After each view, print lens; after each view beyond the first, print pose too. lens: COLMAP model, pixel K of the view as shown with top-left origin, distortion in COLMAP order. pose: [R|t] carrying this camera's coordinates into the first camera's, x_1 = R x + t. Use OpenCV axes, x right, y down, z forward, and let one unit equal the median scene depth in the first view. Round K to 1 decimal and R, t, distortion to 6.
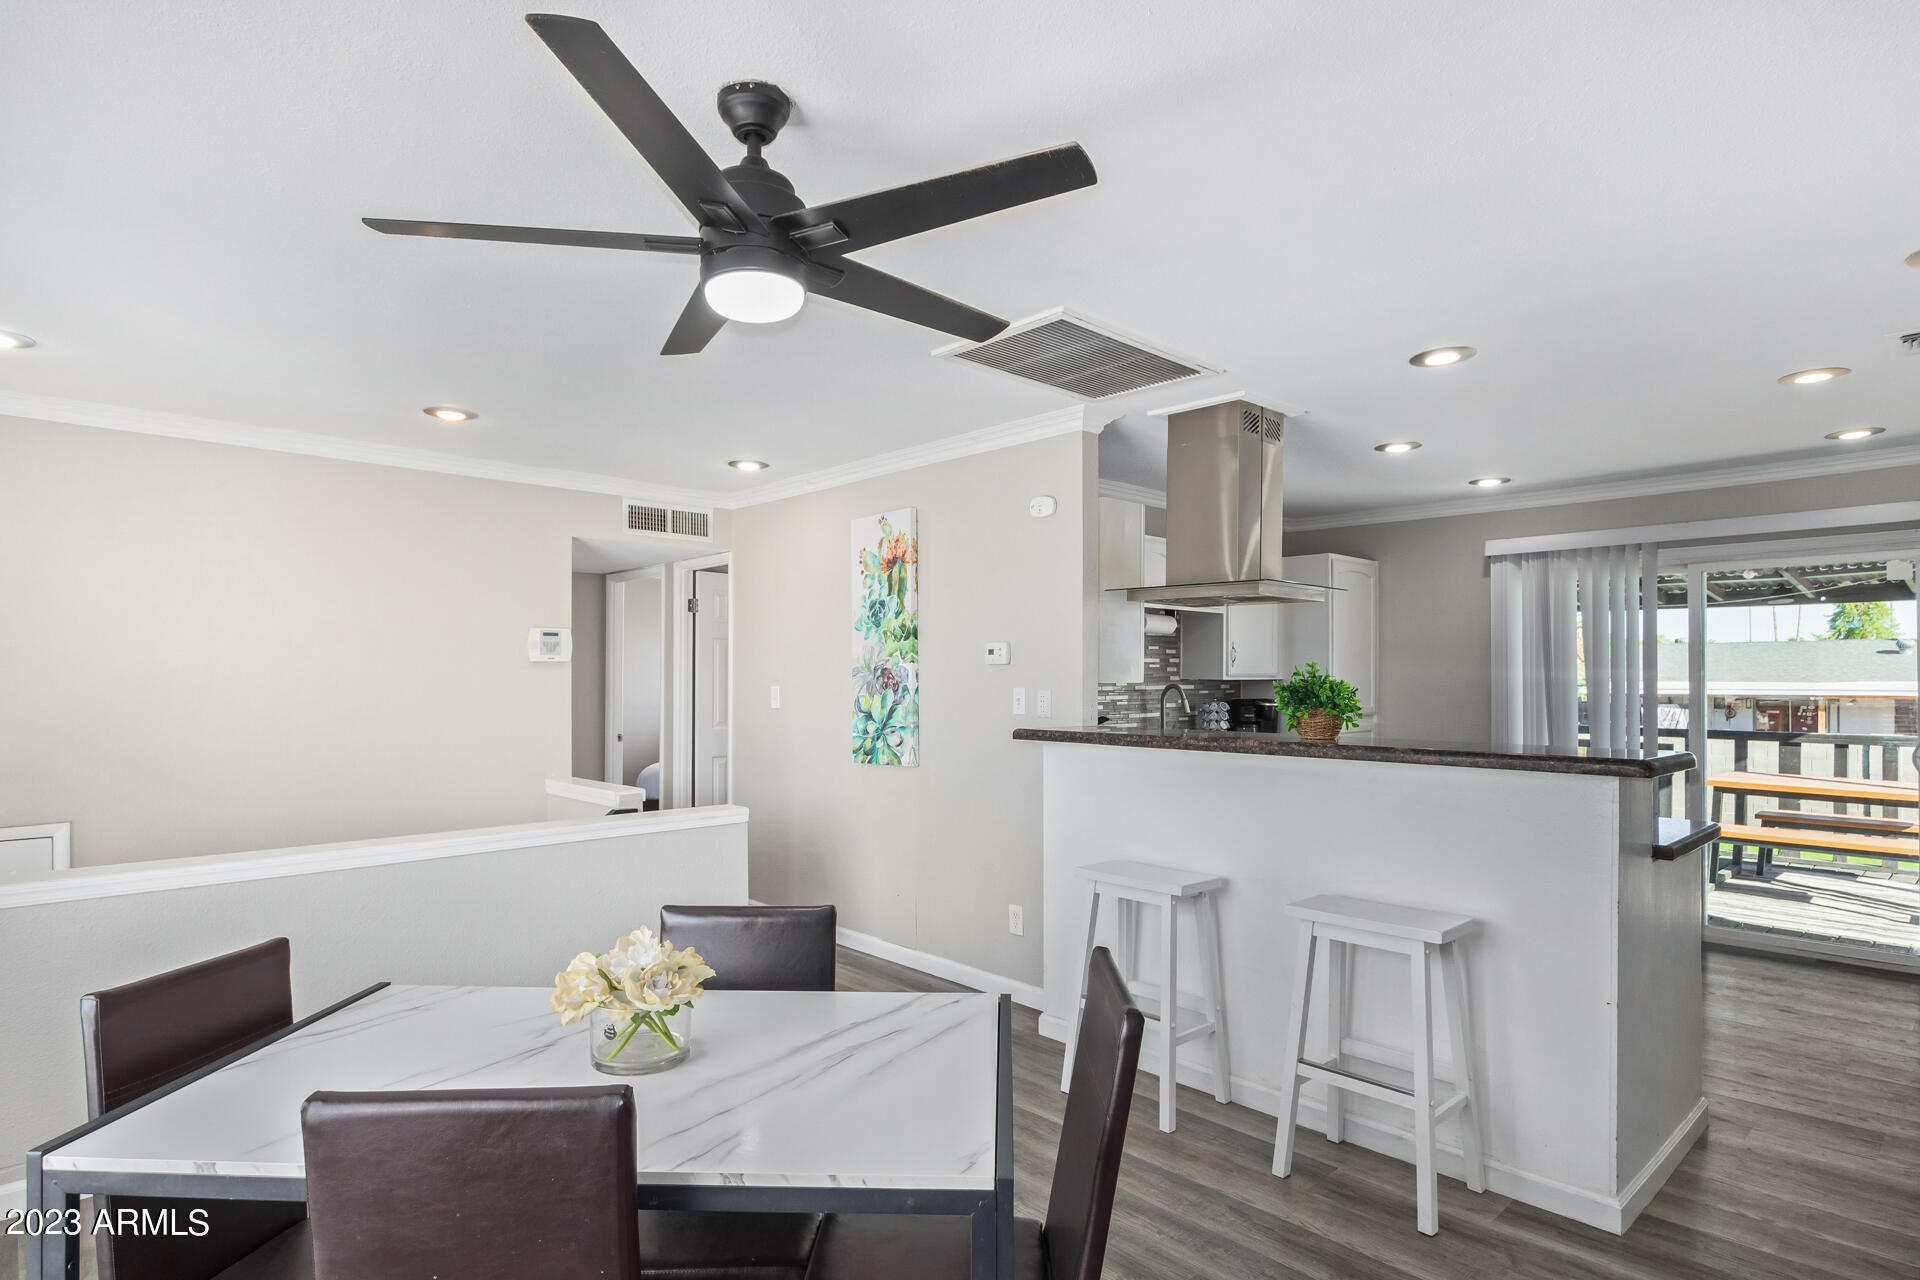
lens RADIAL K [[1000.7, 0, 944.2], [0, 1000.7, 674.3], [0, 0, 1]] dist [-0.000104, -0.000111]
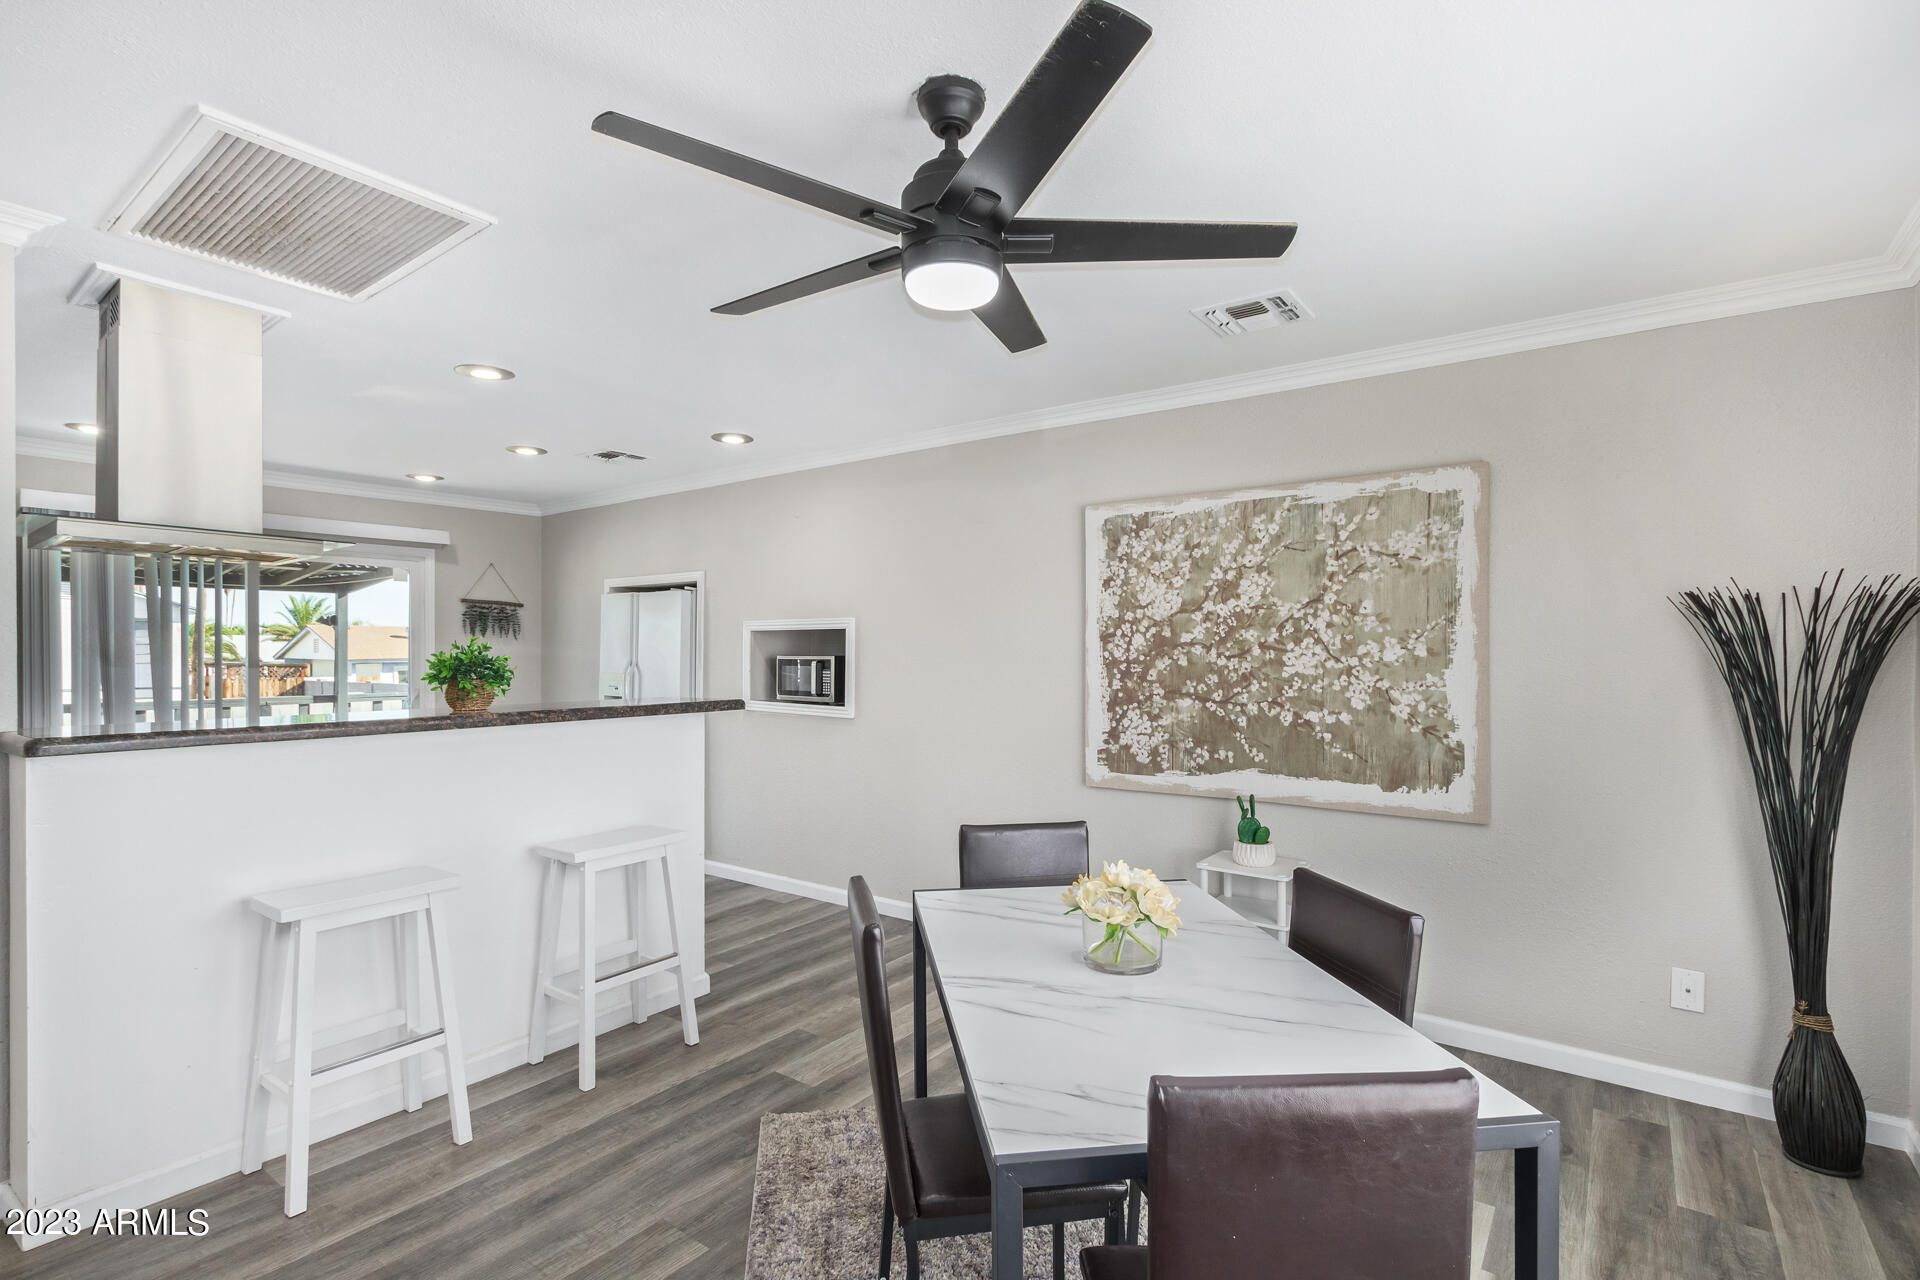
lens RADIAL K [[906.5, 0, 957.0], [0, 906.5, 648.7], [0, 0, 1]] dist [-0.005100, -0.000304]
pose [[-0.189869, -0.000491, 0.981809, -0.738461], [-0.000475, 1.000000, 0.000408, 0.000014], [-0.981809, -0.000389, -0.189870, 0.769191]]
